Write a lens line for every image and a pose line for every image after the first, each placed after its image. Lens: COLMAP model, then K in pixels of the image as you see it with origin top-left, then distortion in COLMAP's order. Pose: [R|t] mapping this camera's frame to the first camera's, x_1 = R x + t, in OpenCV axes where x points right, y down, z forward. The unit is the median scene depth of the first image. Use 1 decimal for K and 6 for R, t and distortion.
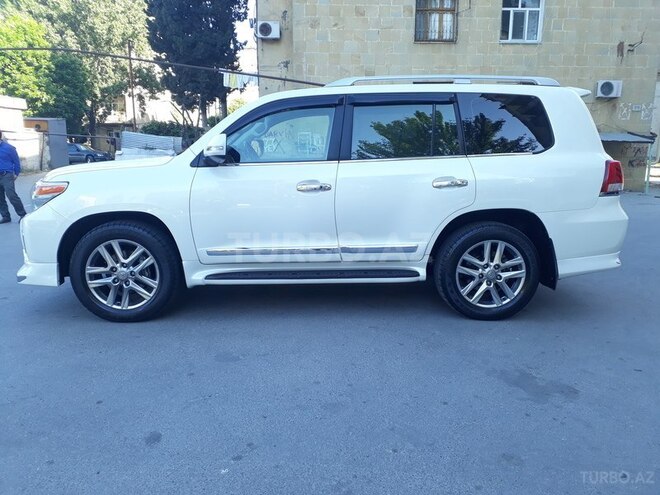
lens RADIAL K [[550.5, 0, 339.0], [0, 550.5, 247.4], [0, 0, 1]] dist [0.027453, -0.005651]
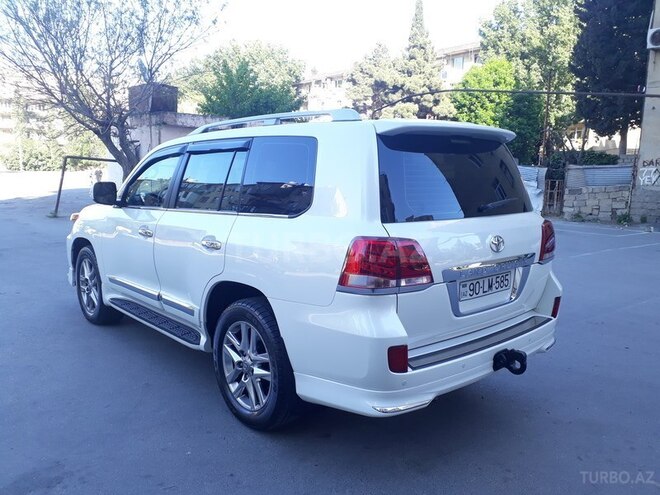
lens RADIAL K [[550.5, 0, 339.0], [0, 550.5, 247.4], [0, 0, 1]] dist [0.027453, -0.005651]
pose [[0.630045, 0.115793, -0.767877, 0.139918], [-0.149240, 0.988443, 0.026602, -0.023433], [0.762083, 0.097837, 0.640045, 0.087177]]
